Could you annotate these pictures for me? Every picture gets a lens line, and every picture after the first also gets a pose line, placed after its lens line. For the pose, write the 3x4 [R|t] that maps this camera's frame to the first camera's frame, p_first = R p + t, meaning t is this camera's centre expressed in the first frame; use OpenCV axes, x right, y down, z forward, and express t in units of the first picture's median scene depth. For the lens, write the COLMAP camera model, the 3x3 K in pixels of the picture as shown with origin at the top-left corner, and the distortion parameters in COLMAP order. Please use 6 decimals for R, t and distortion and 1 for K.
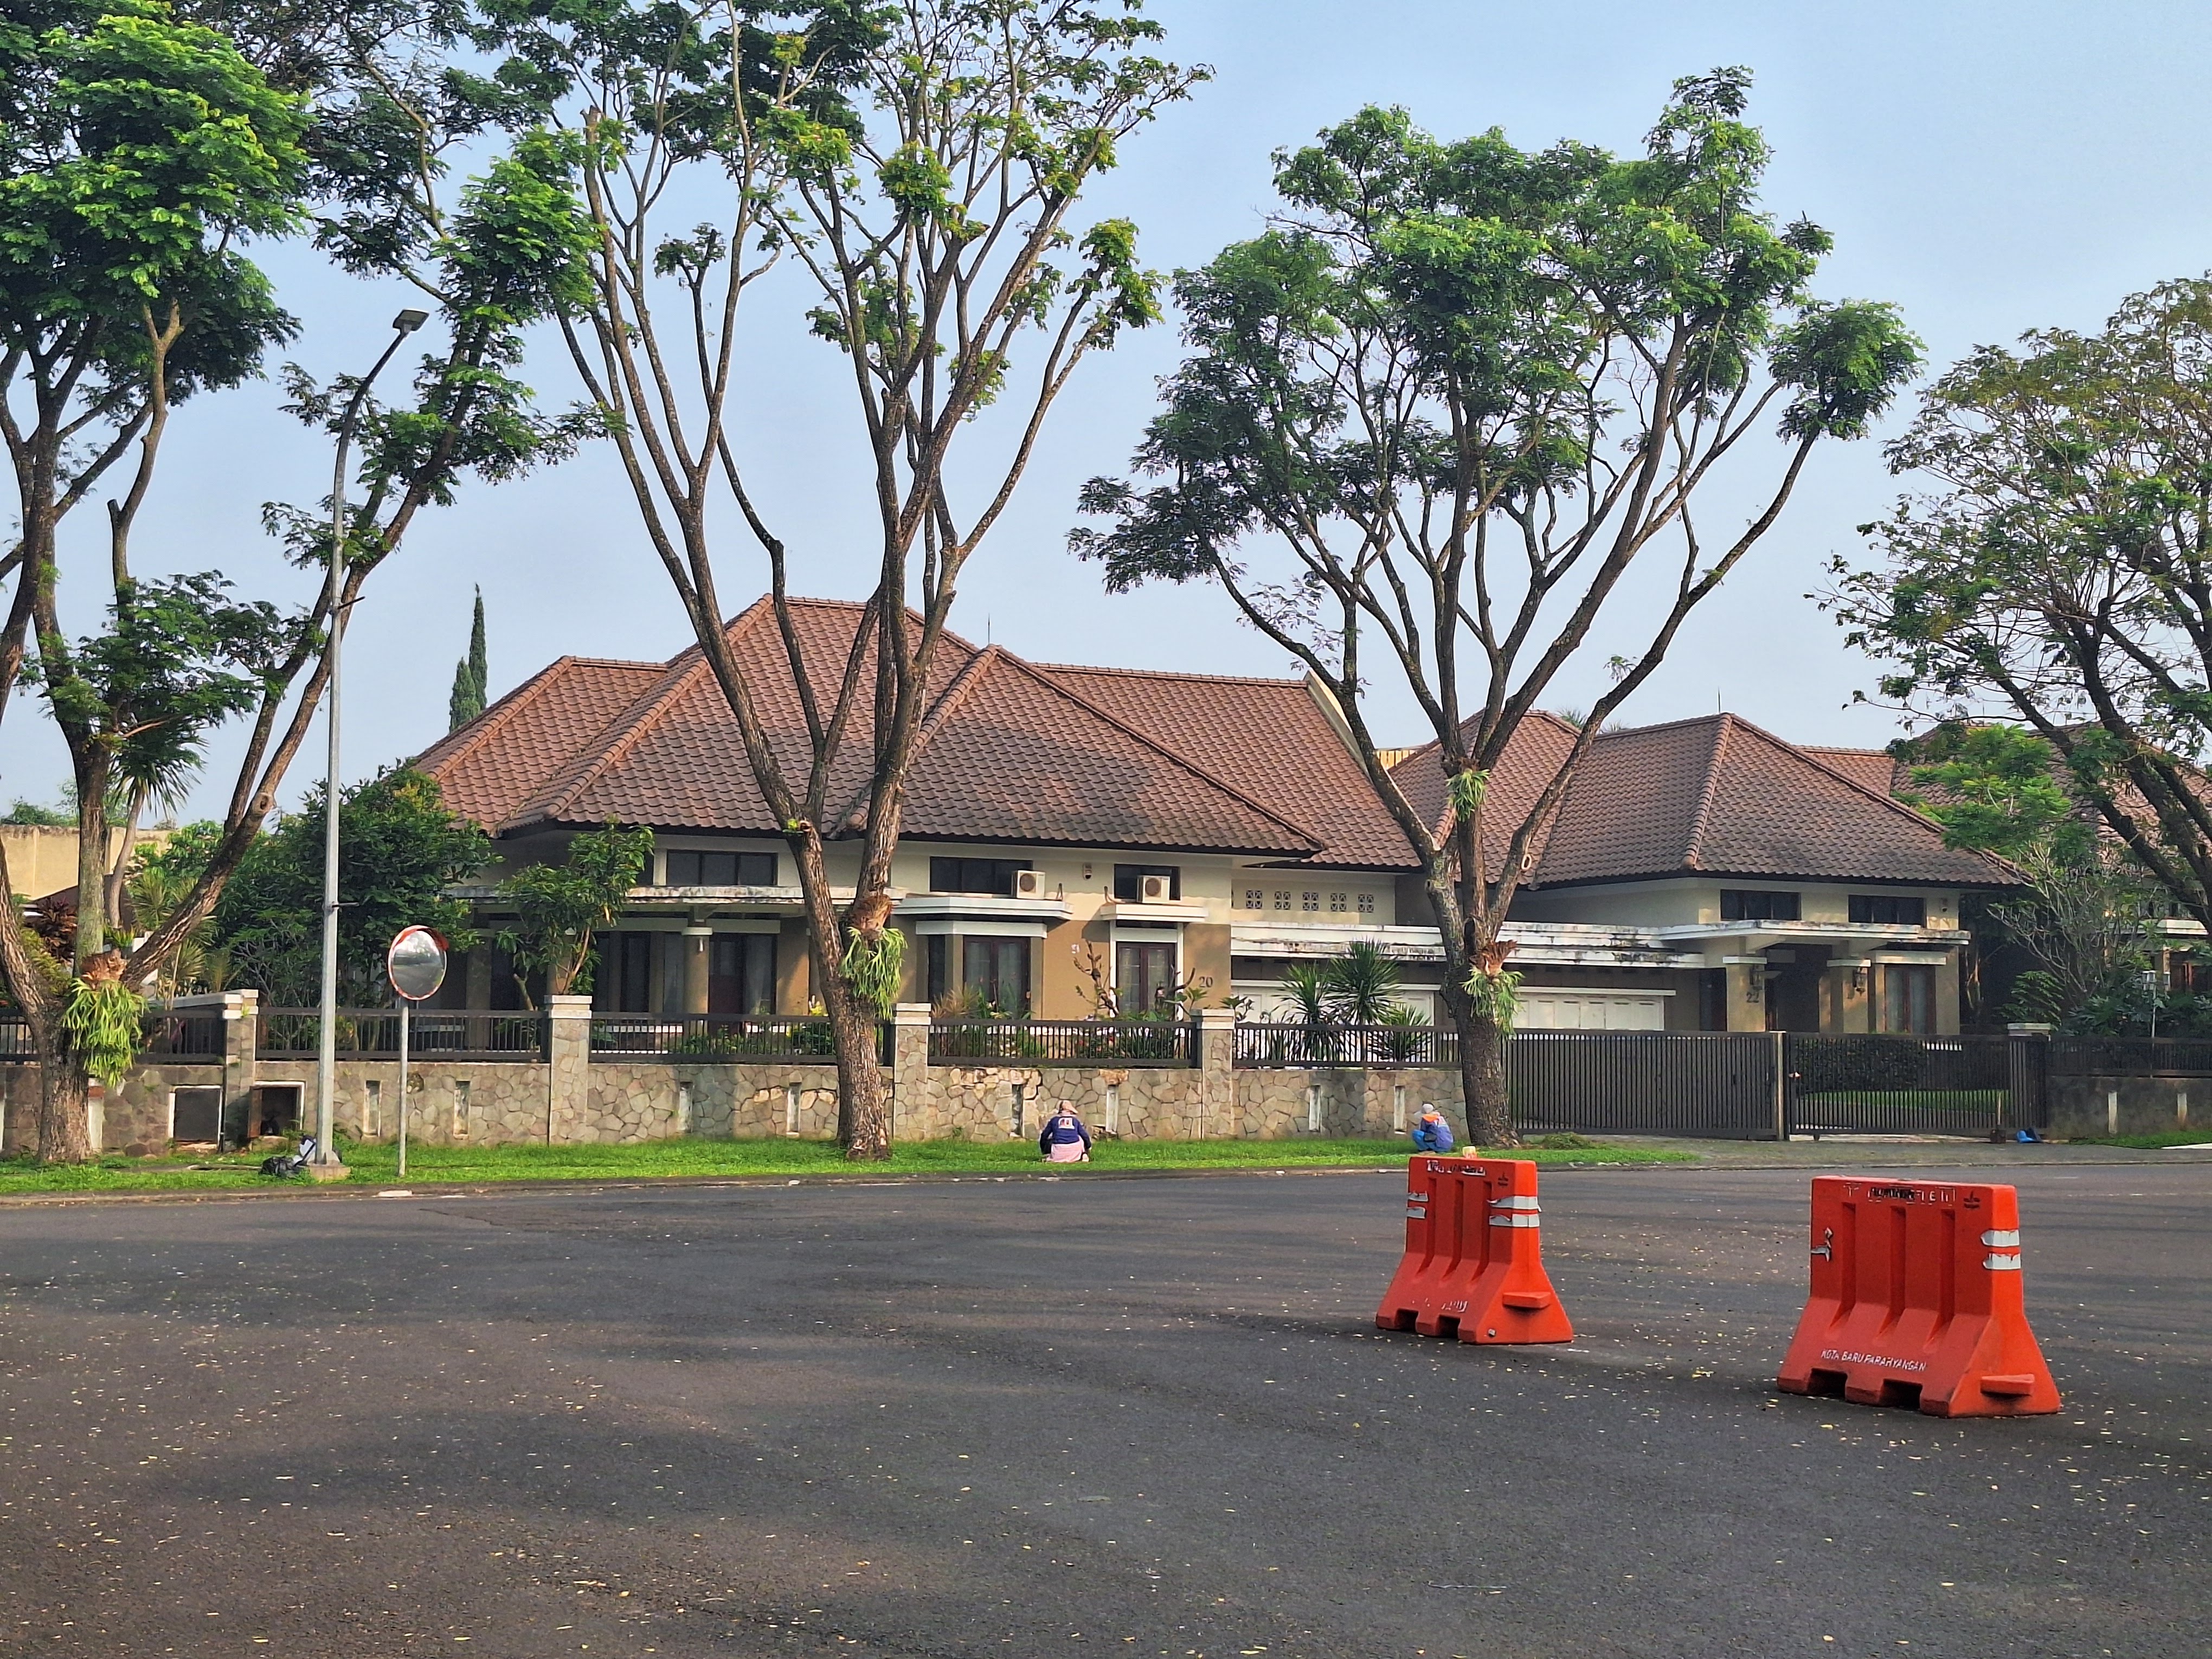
lens RADIAL K [[2848.0, 0, 1106.0], [0, 2848.0, 829.5], [0, 0, 1]] dist [0.005319, 0.052935]
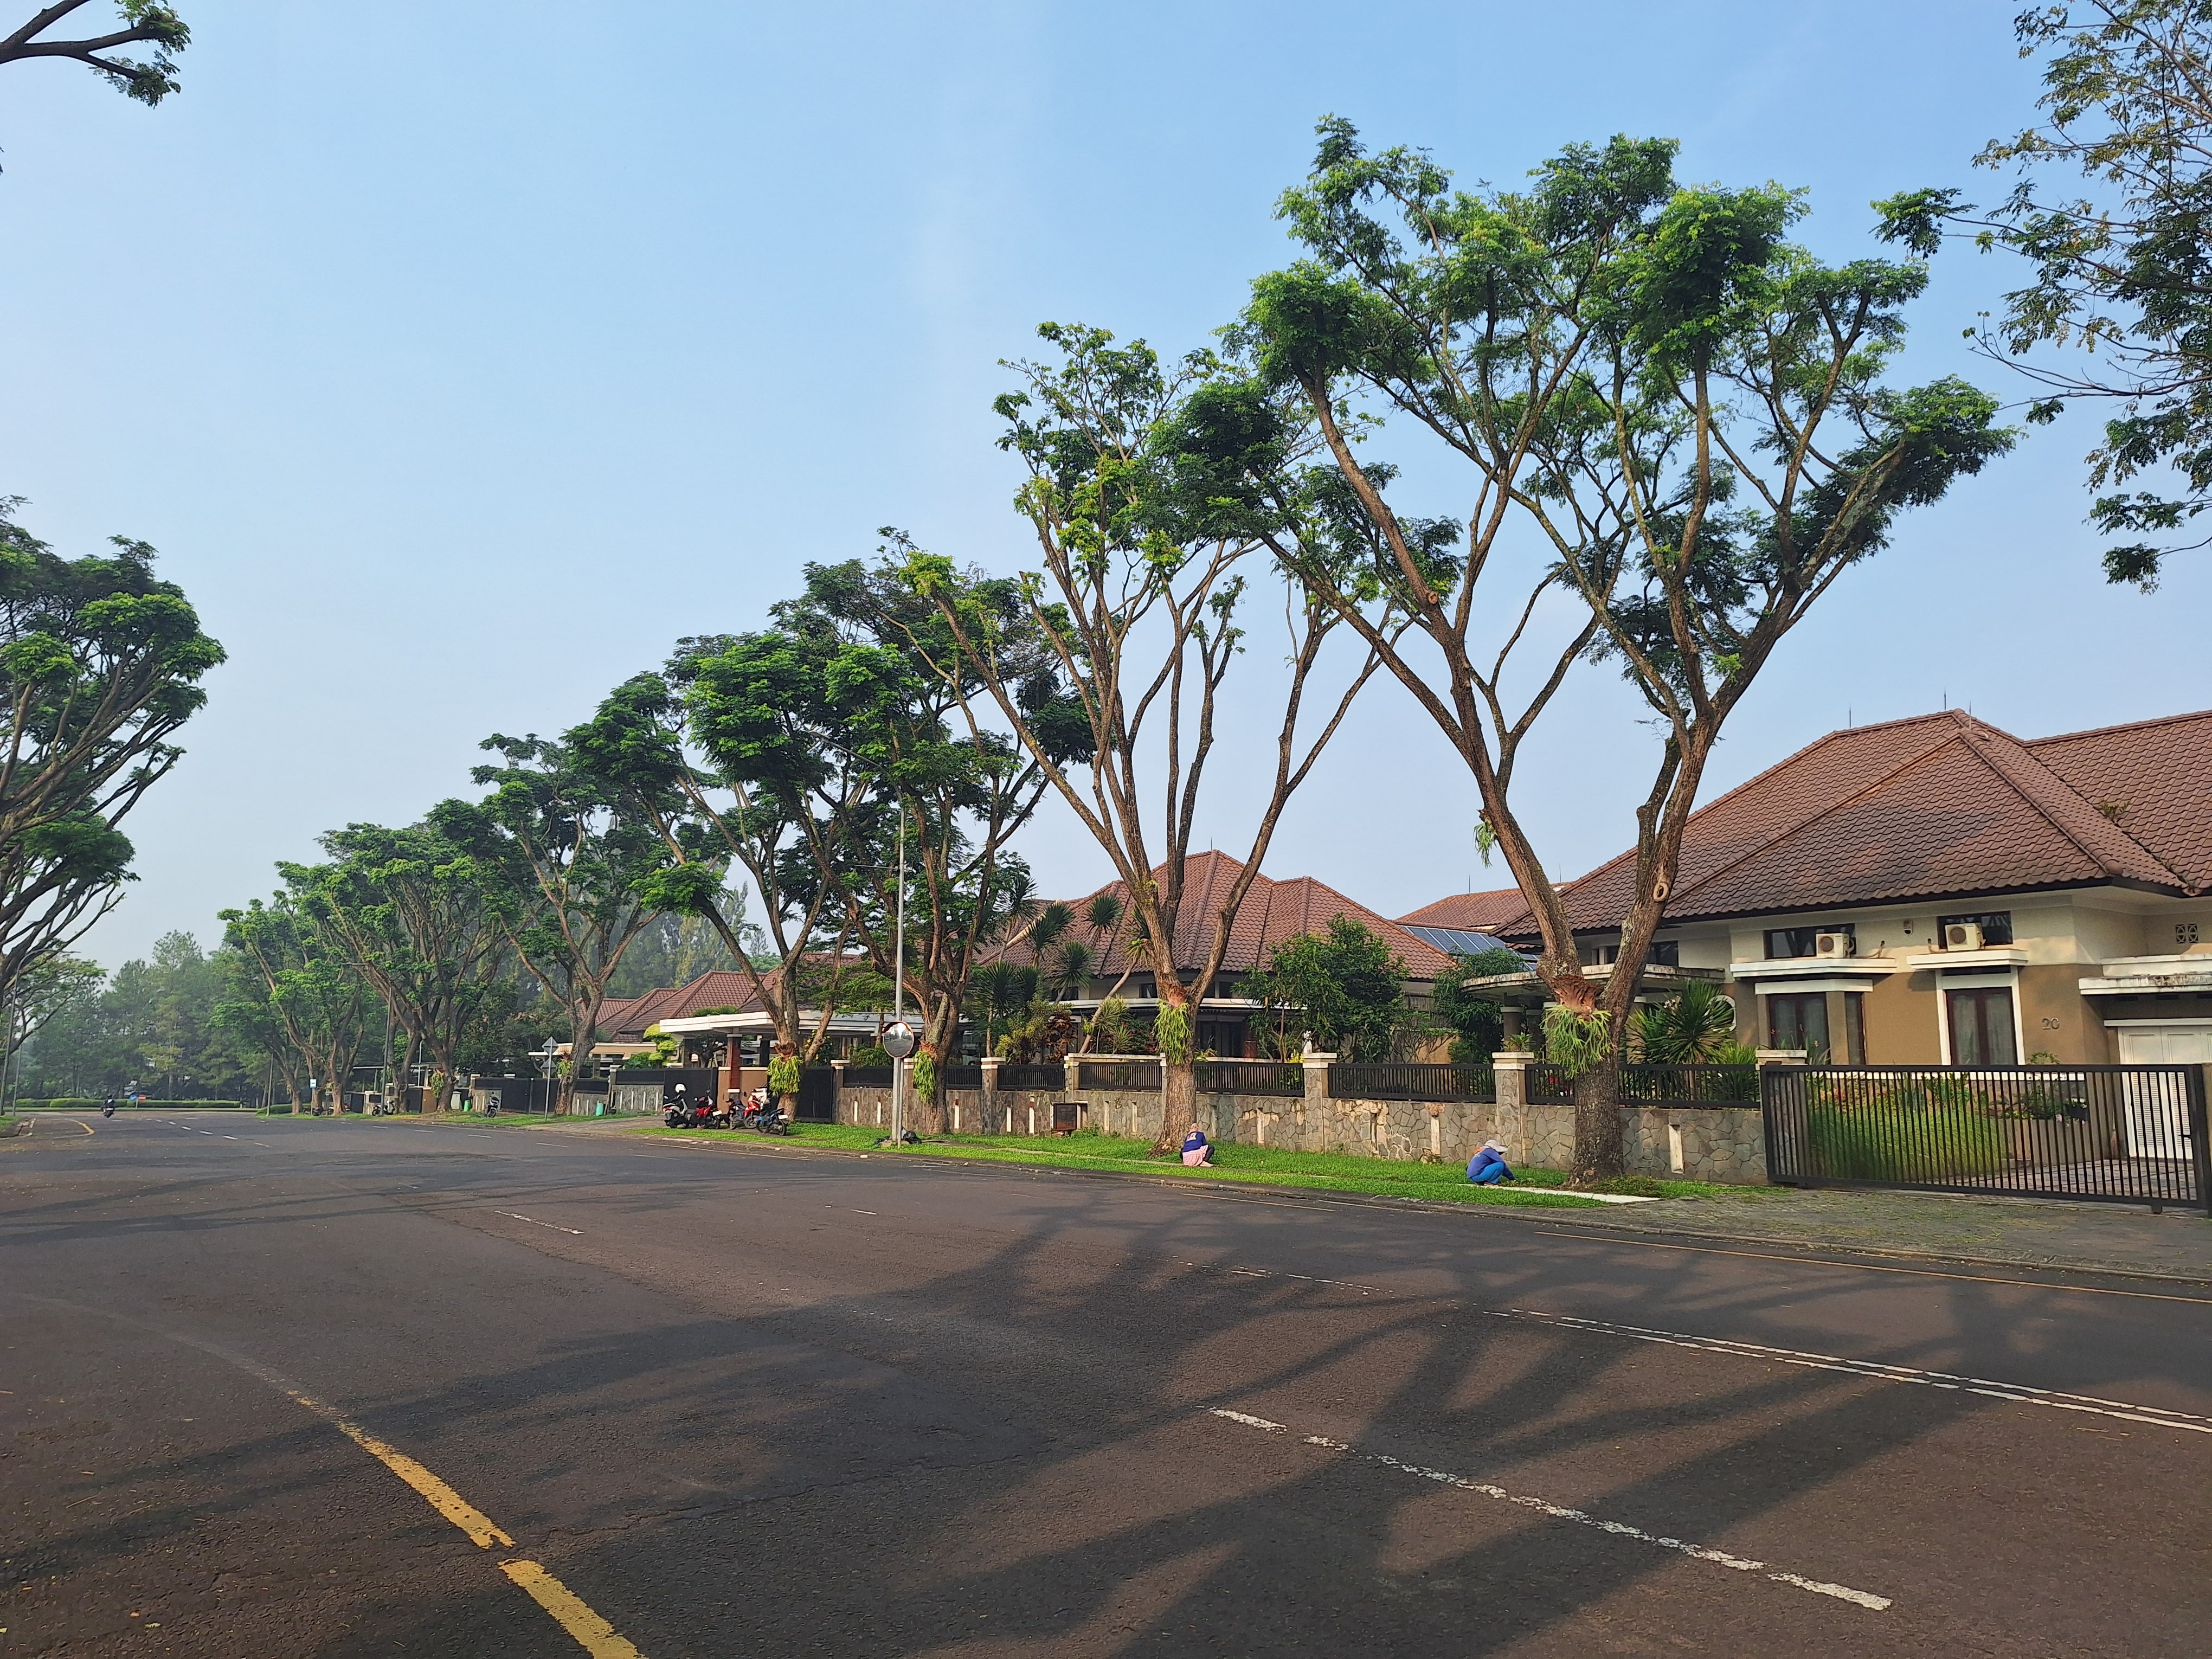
lens RADIAL K [[1511.1, 0, 1106.0], [0, 1511.1, 829.5], [0, 0, 1]] dist [-0.009411, -0.005071]
pose [[0.141785, -0.166340, -0.975822, 0.627193], [0.063618, 0.985274, -0.158708, 0.060756], [0.987851, -0.039578, 0.150280, 0.746752]]
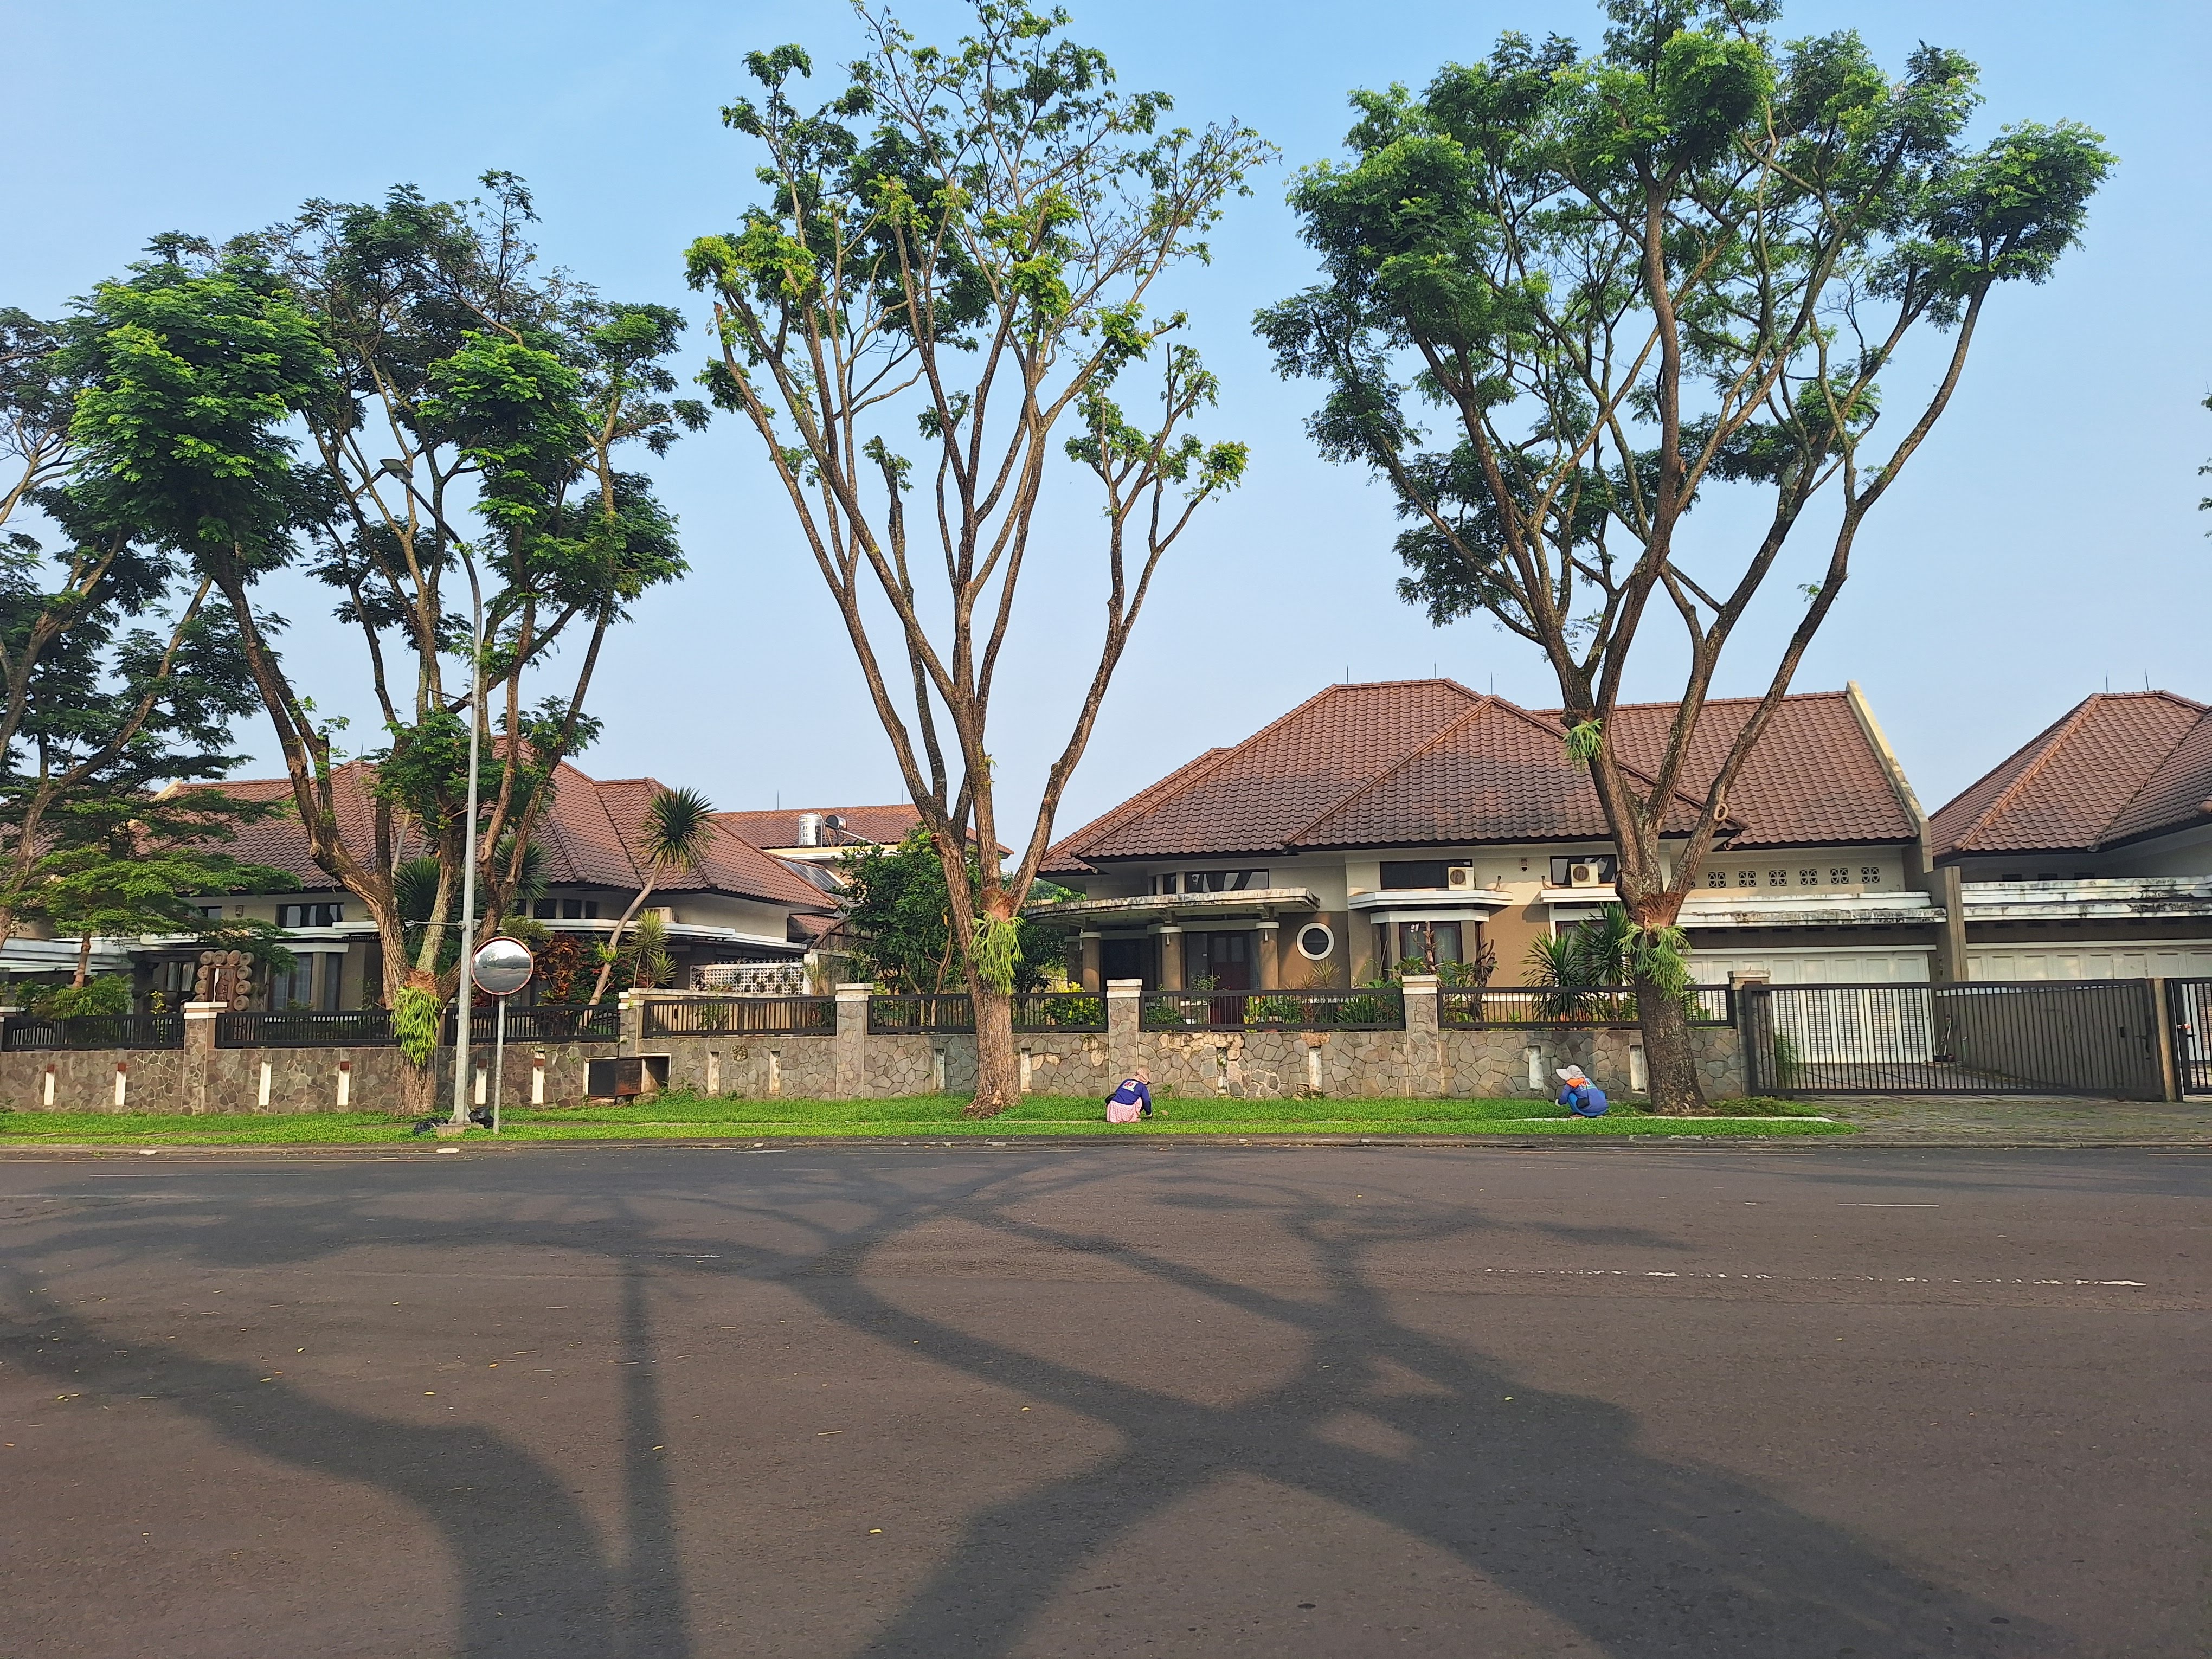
lens RADIAL K [[1475.5, 0, 1124.1], [0, 1475.5, 812.2], [0, 0, 1]] dist [0.110326, -0.176104]
pose [[0.788812, -0.102054, -0.606102, 0.298261], [0.067980, 0.994555, -0.078988, 0.037923], [0.610863, 0.021103, 0.791455, 0.479332]]
